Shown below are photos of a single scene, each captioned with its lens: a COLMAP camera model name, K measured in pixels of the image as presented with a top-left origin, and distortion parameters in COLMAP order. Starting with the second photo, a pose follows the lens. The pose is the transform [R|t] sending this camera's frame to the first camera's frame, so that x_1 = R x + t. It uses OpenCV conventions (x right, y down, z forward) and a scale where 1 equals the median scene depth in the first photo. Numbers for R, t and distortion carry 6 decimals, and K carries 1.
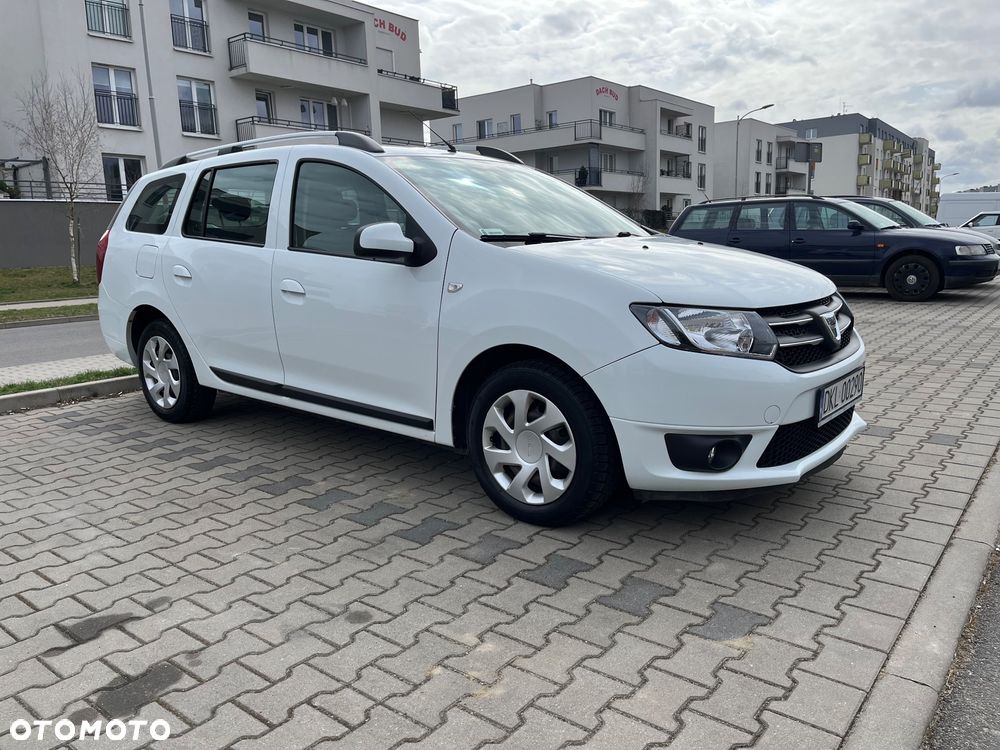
lens RADIAL K [[758.3, 0, 499.4], [0, 758.3, 384.6], [0, 0, 1]] dist [0.081275, -0.112136]
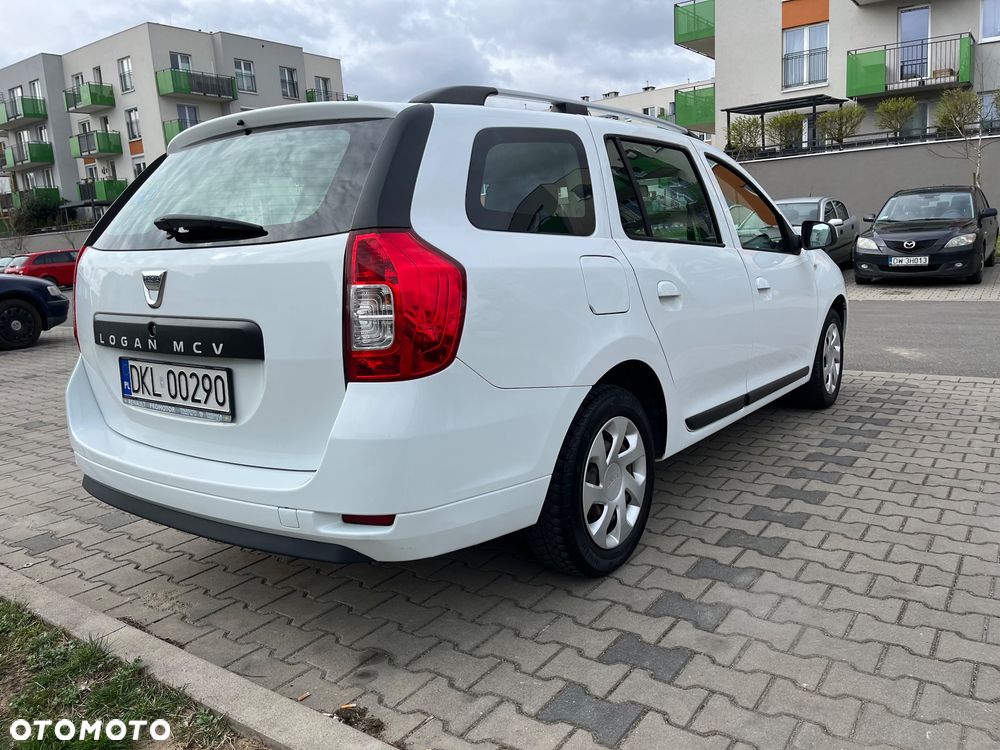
lens RADIAL K [[758.6, 0, 506.9], [0, 758.6, 374.8], [0, 0, 1]] dist [0.086095, -0.123883]
pose [[-0.062587, -0.150088, 0.986690, -1.392261], [0.239993, 0.957356, 0.160849, -0.284999], [-0.968755, 0.246866, -0.023898, 1.536654]]
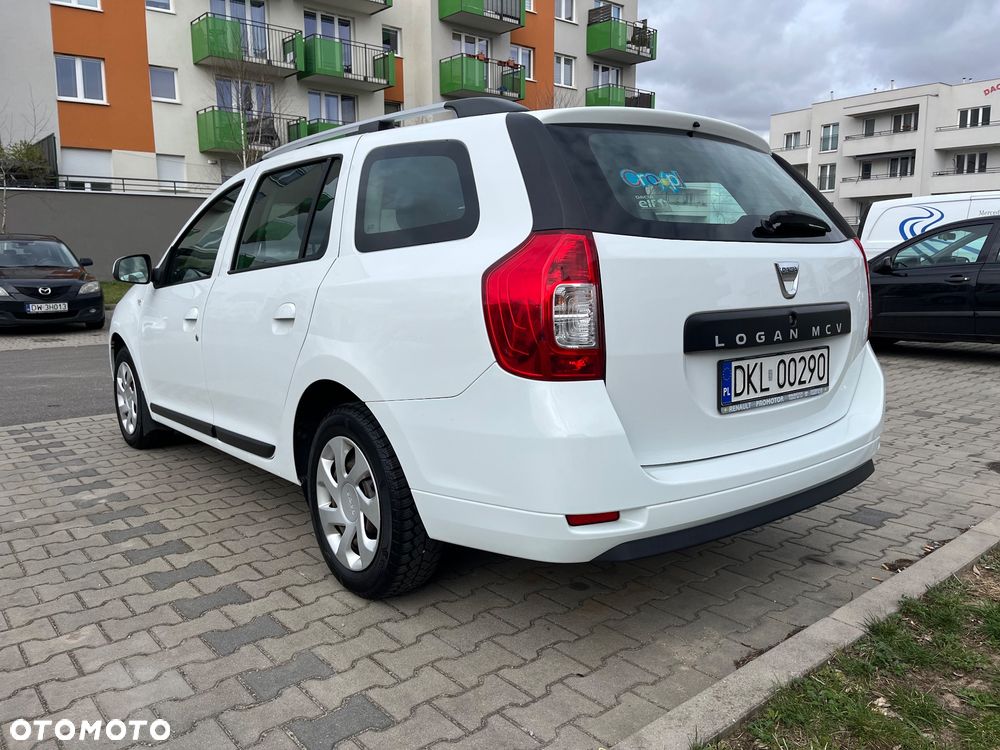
lens RADIAL K [[758.5, 0, 511.4], [0, 758.5, 375.5], [0, 0, 1]] dist [0.089320, -0.126399]
pose [[-0.981914, 0.004158, 0.189280, -0.595801], [0.066859, 0.942960, 0.326123, -0.479164], [-0.177128, 0.332880, -0.926184, 2.493989]]
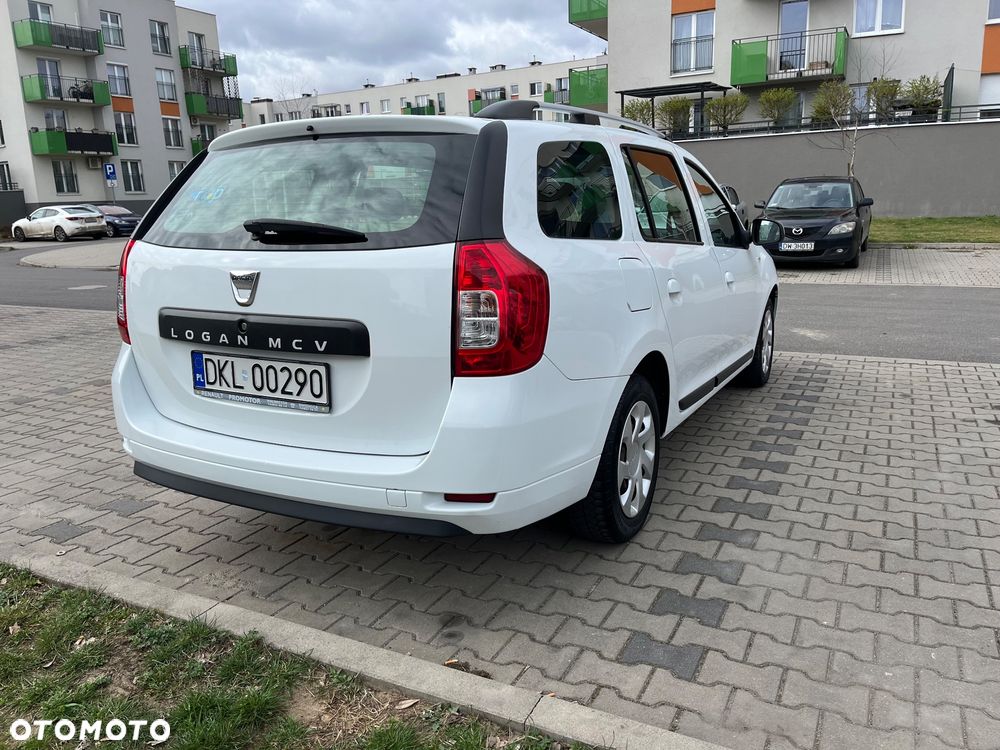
lens RADIAL K [[758.3, 0, 499.4], [0, 758.3, 384.6], [0, 0, 1]] dist [0.081275, -0.112136]
pose [[-0.202059, -0.194627, 0.959840, -1.442701], [0.216850, 0.946838, 0.237641, -0.354016], [-0.955065, 0.256158, -0.149112, 1.701345]]
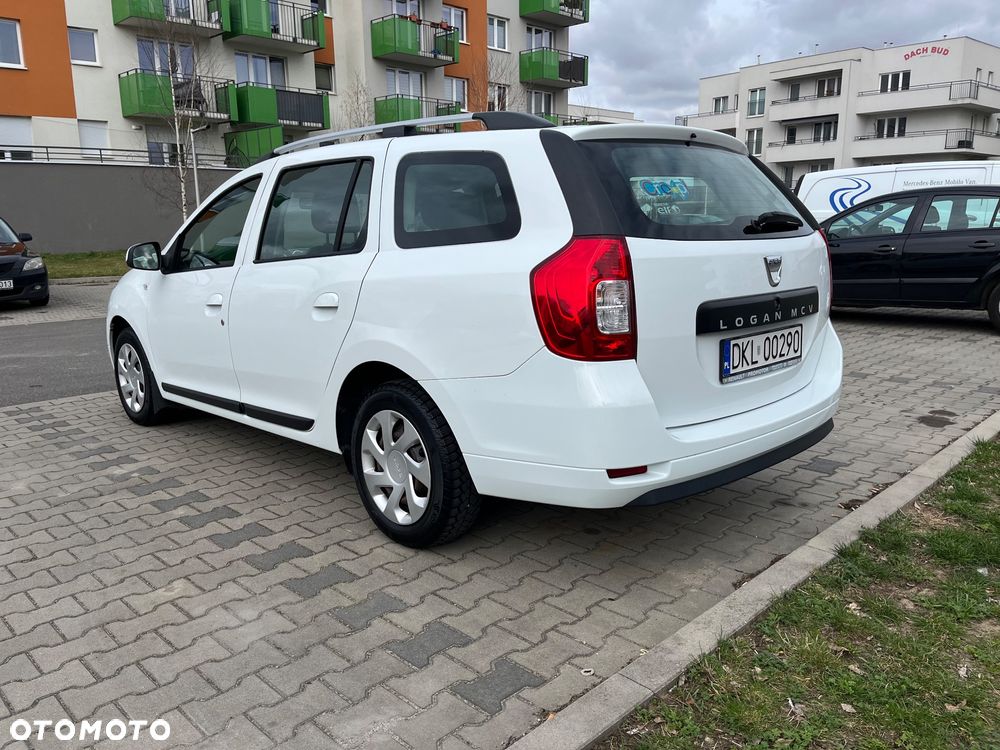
lens RADIAL K [[758.3, 0, 503.3], [0, 758.3, 387.4], [0, 0, 1]] dist [0.080342, -0.108056]
pose [[-0.993238, 0.017088, 0.114829, -0.514483], [0.060487, 0.920420, 0.386224, -0.538687], [-0.099091, 0.390558, -0.915230, 2.615519]]
